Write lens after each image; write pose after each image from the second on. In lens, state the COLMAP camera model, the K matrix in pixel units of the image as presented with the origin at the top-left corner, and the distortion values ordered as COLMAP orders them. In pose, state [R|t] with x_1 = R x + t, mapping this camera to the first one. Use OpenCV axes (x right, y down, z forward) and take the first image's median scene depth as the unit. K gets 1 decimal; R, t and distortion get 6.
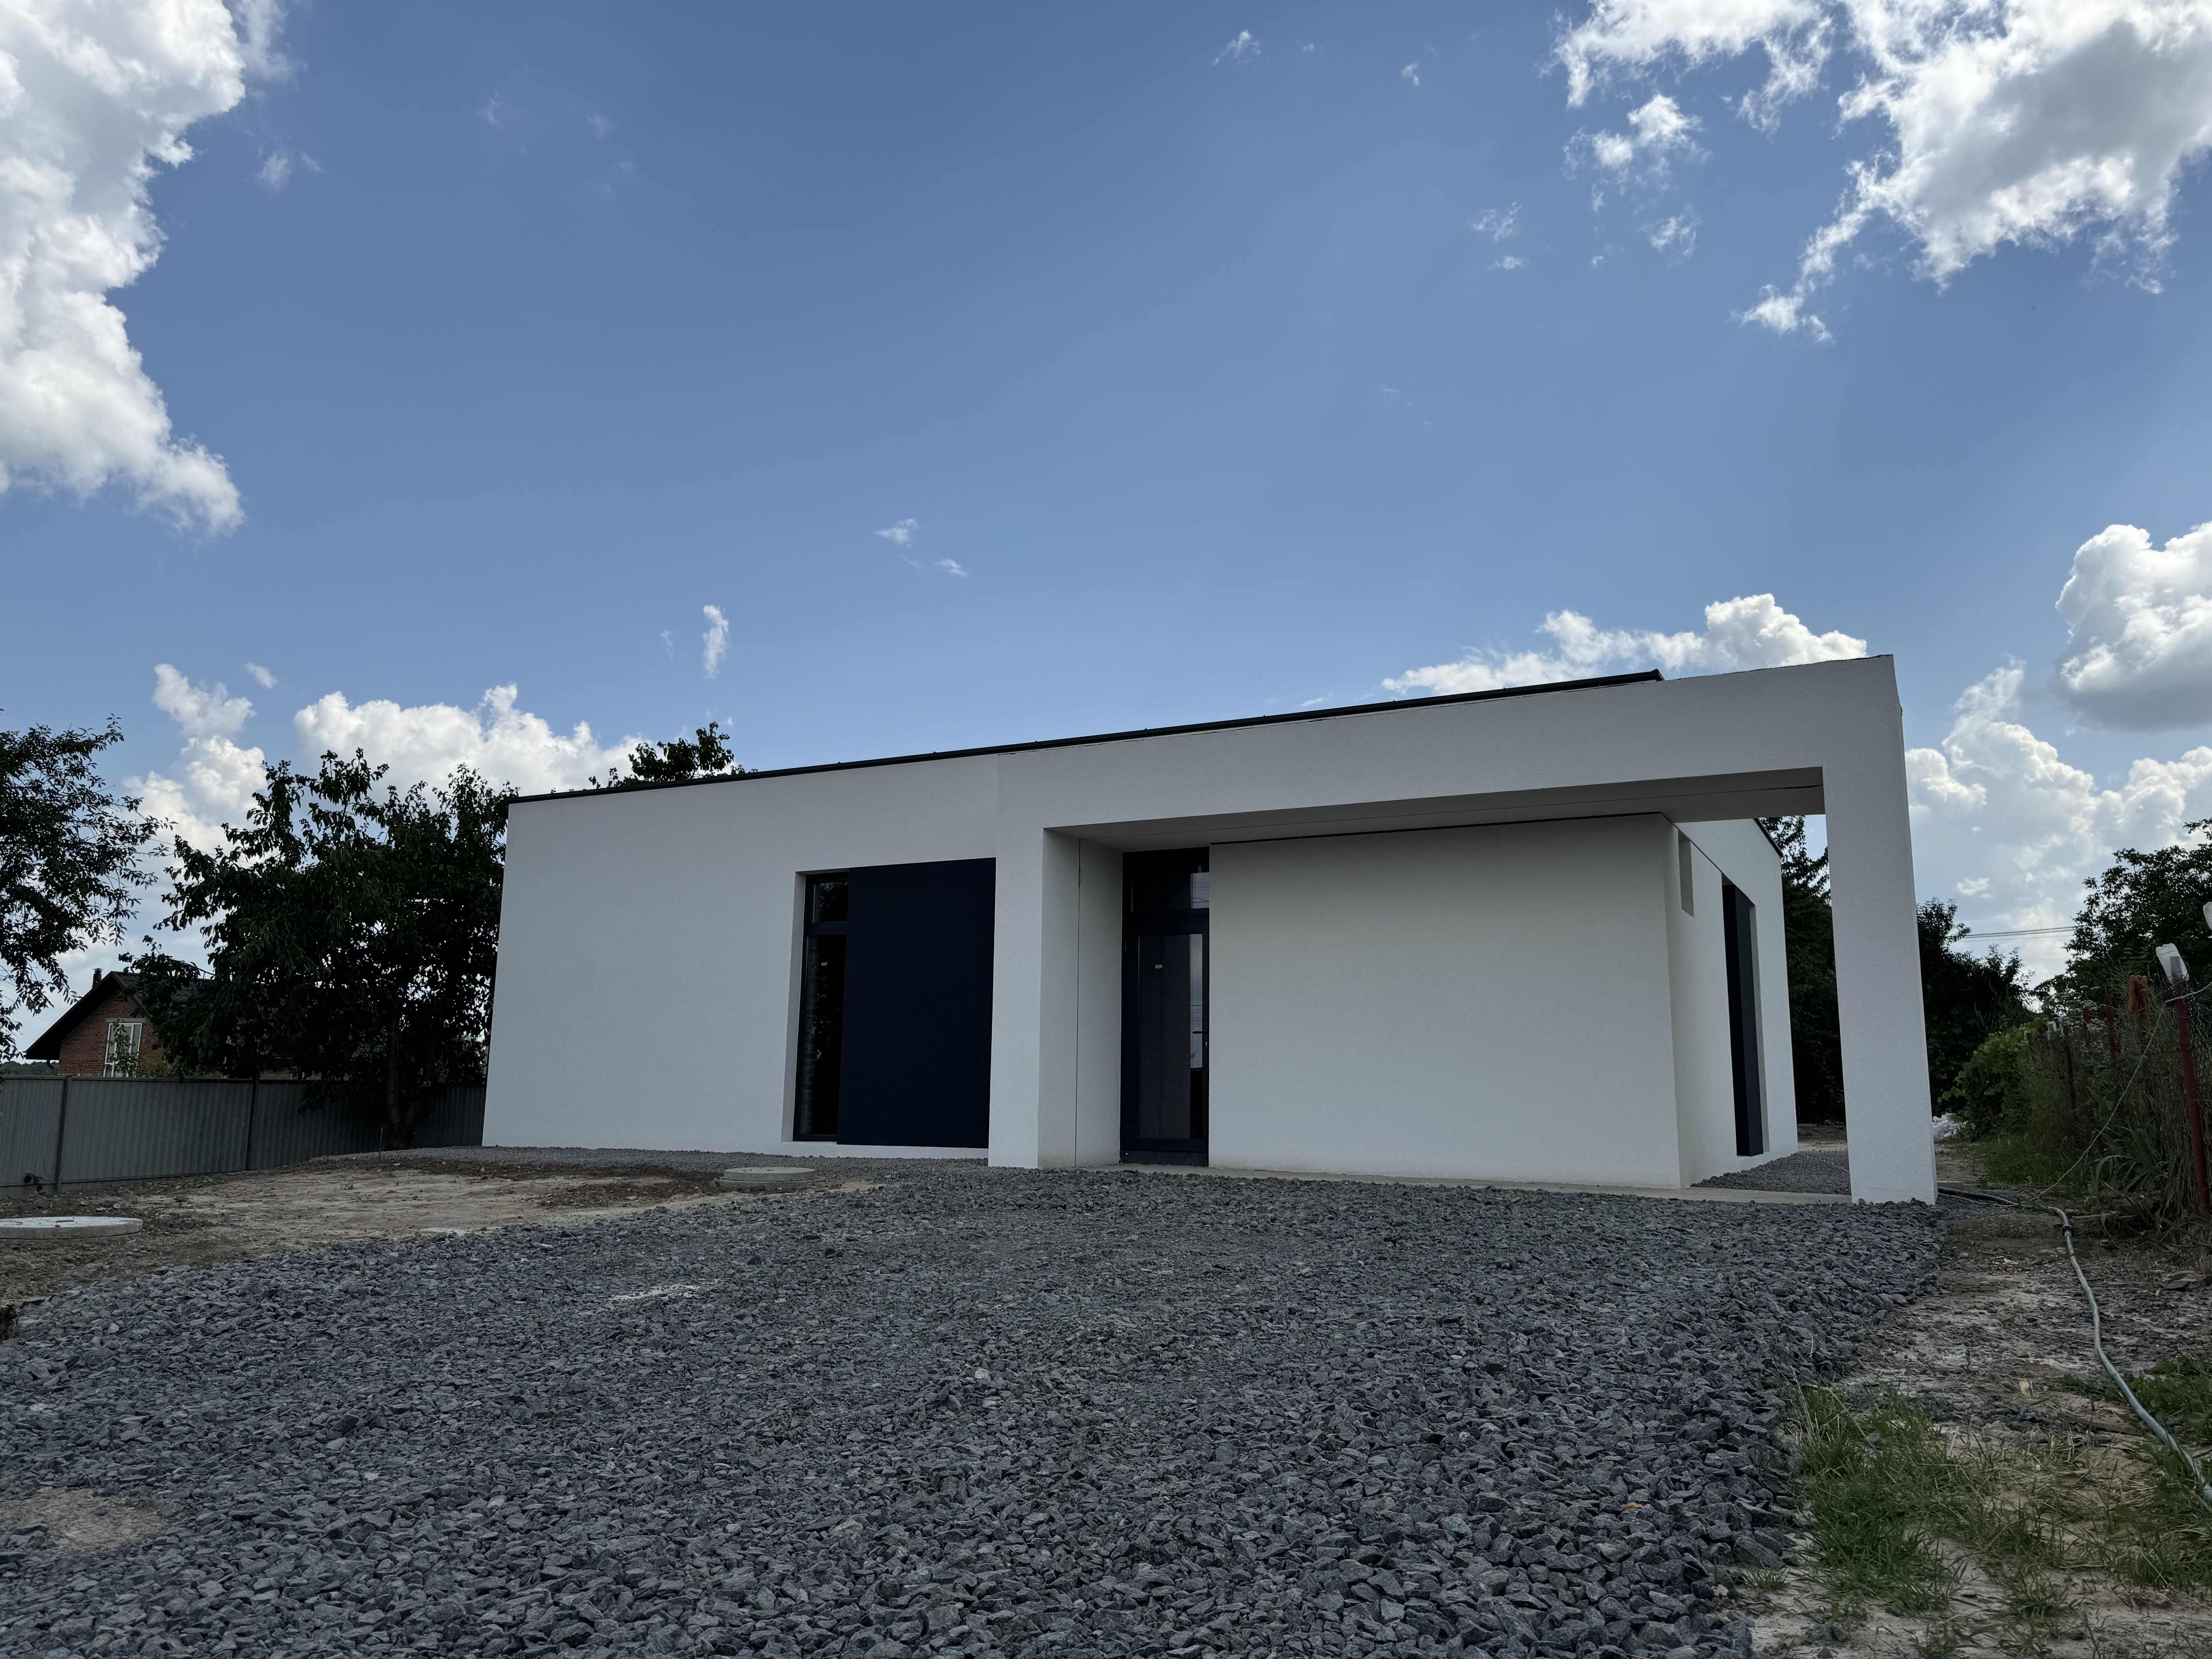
lens RADIAL K [[1534.2, 0, 1106.0], [0, 1534.2, 829.5], [0, 0, 1]] dist [0.025308, -0.003583]
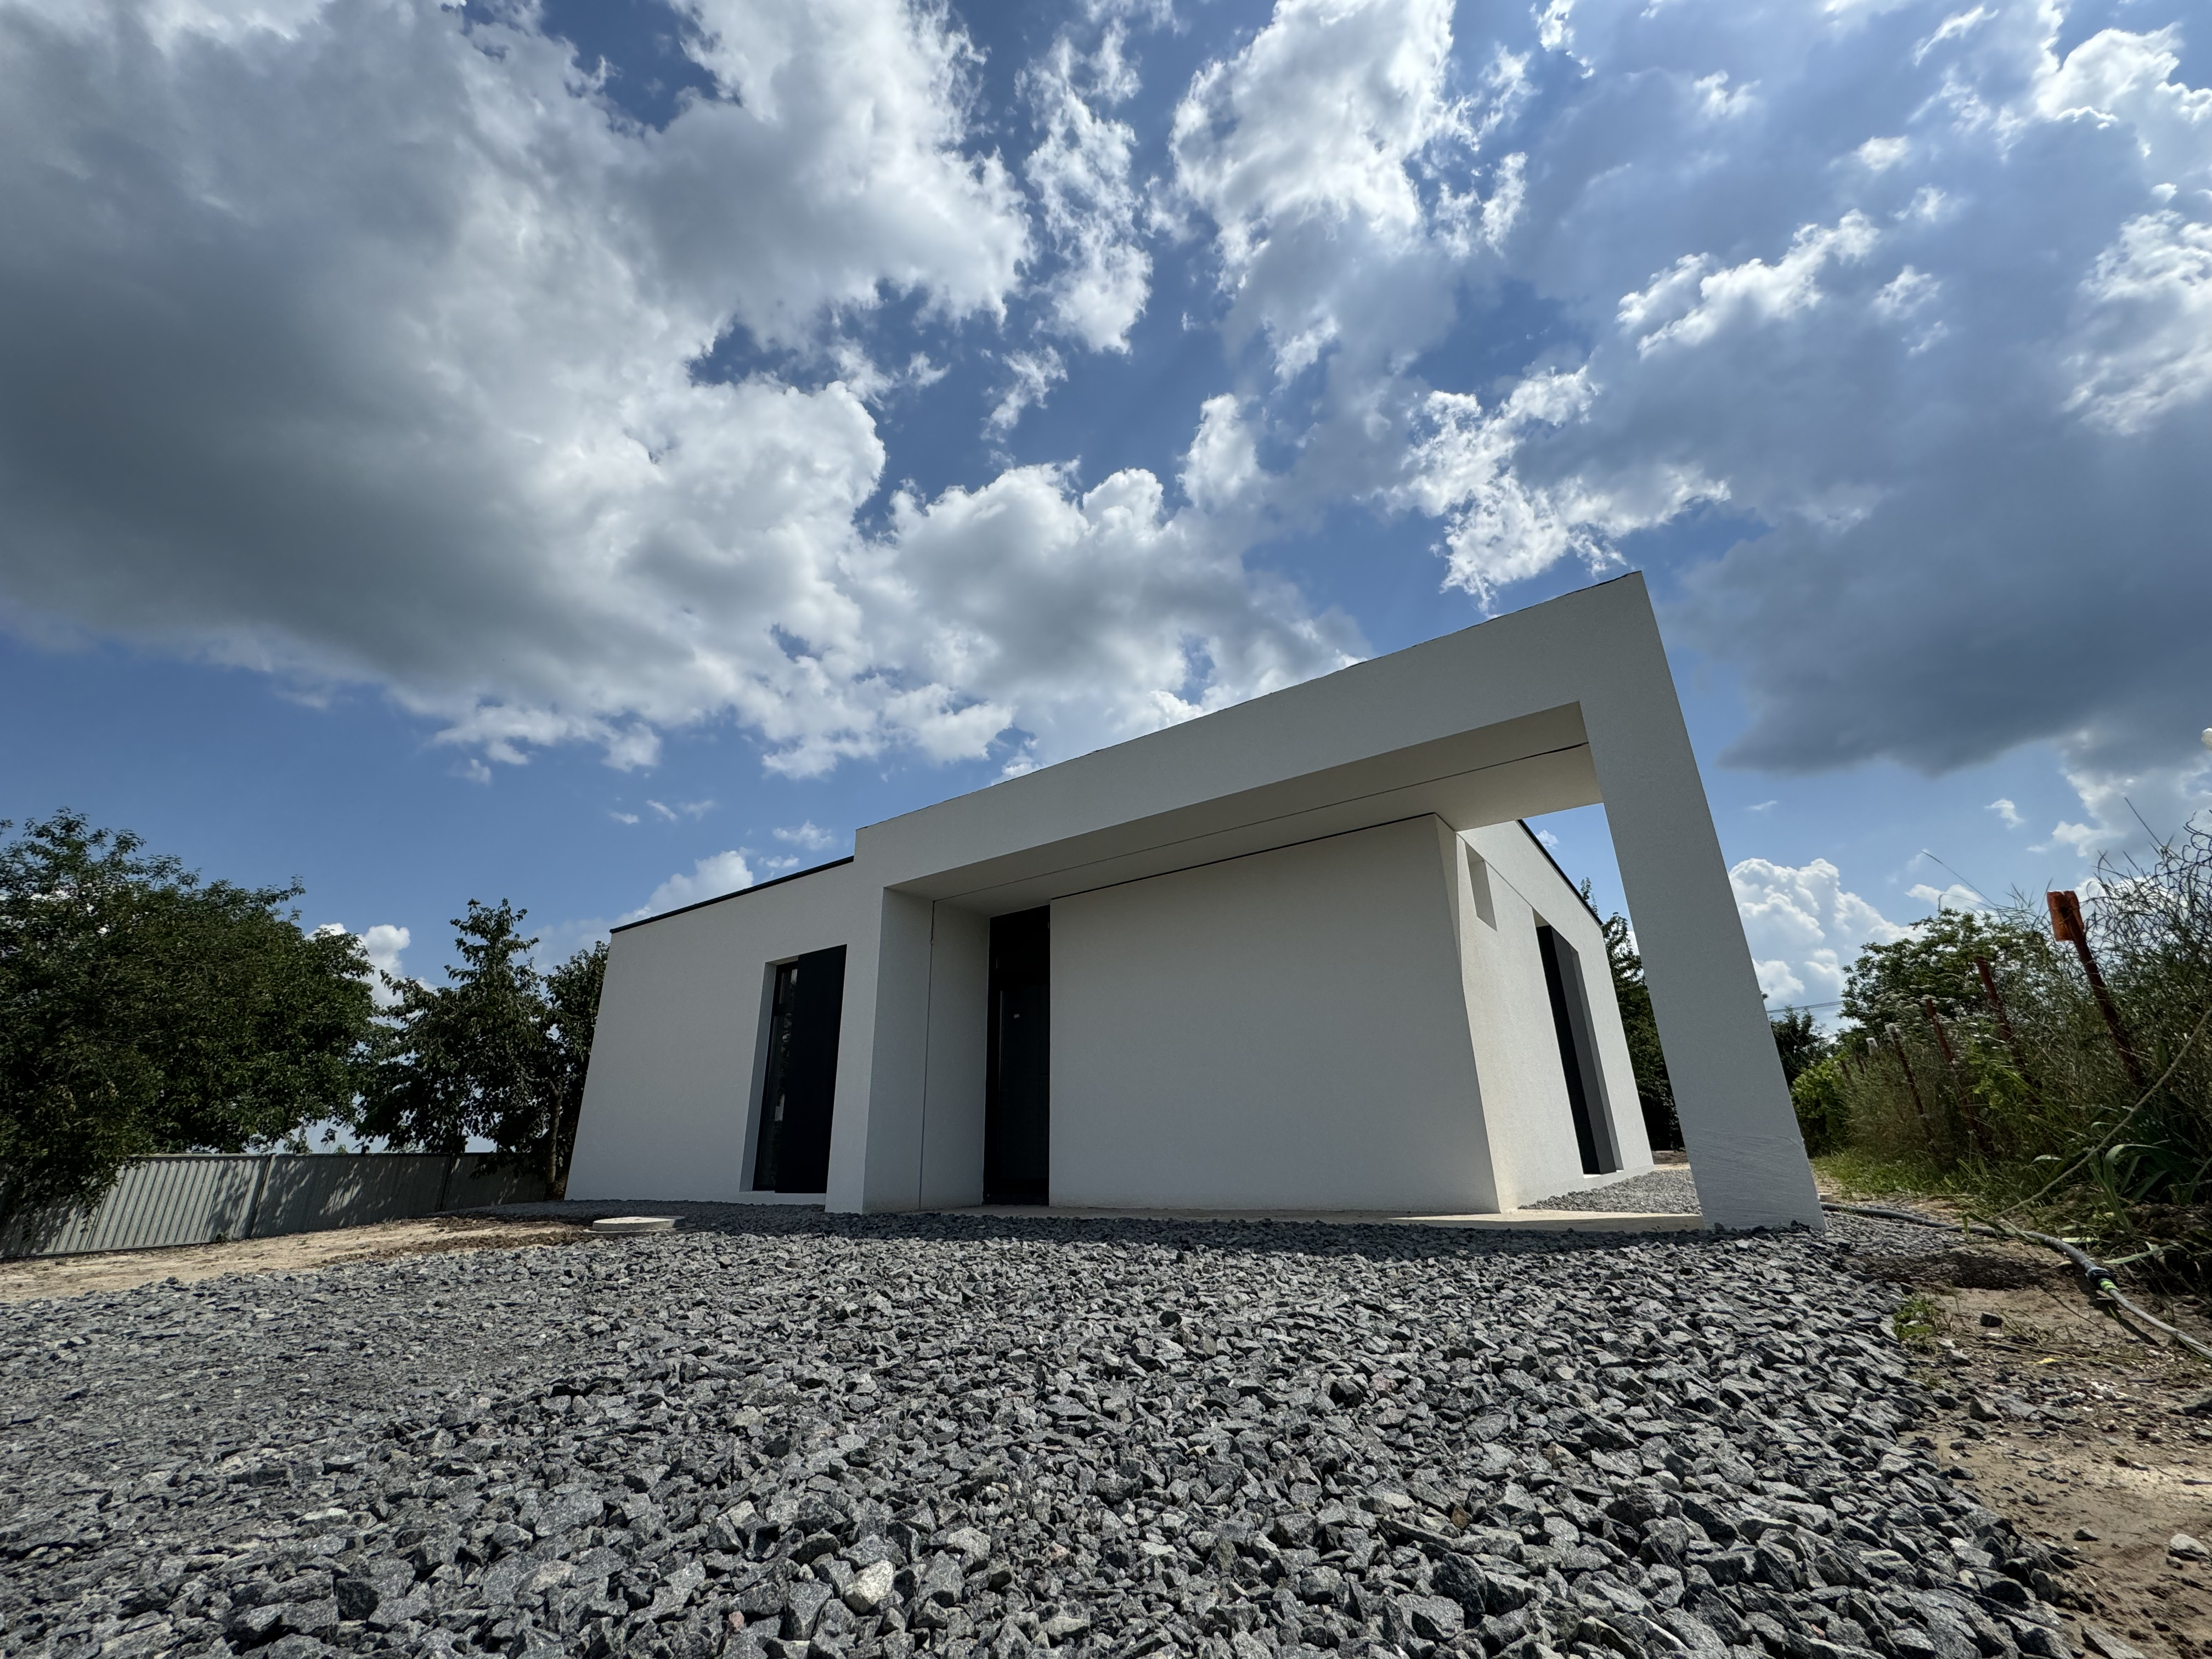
lens RADIAL K [[873.3, 0, 1106.0], [0, 873.3, 829.5], [0, 0, 1]] dist [0.001492, 0.000211]
pose [[0.991584, -0.073493, -0.106585, 0.143452], [0.052456, 0.980724, -0.188225, 0.063709], [0.118363, 0.181050, 0.976325, 0.292136]]
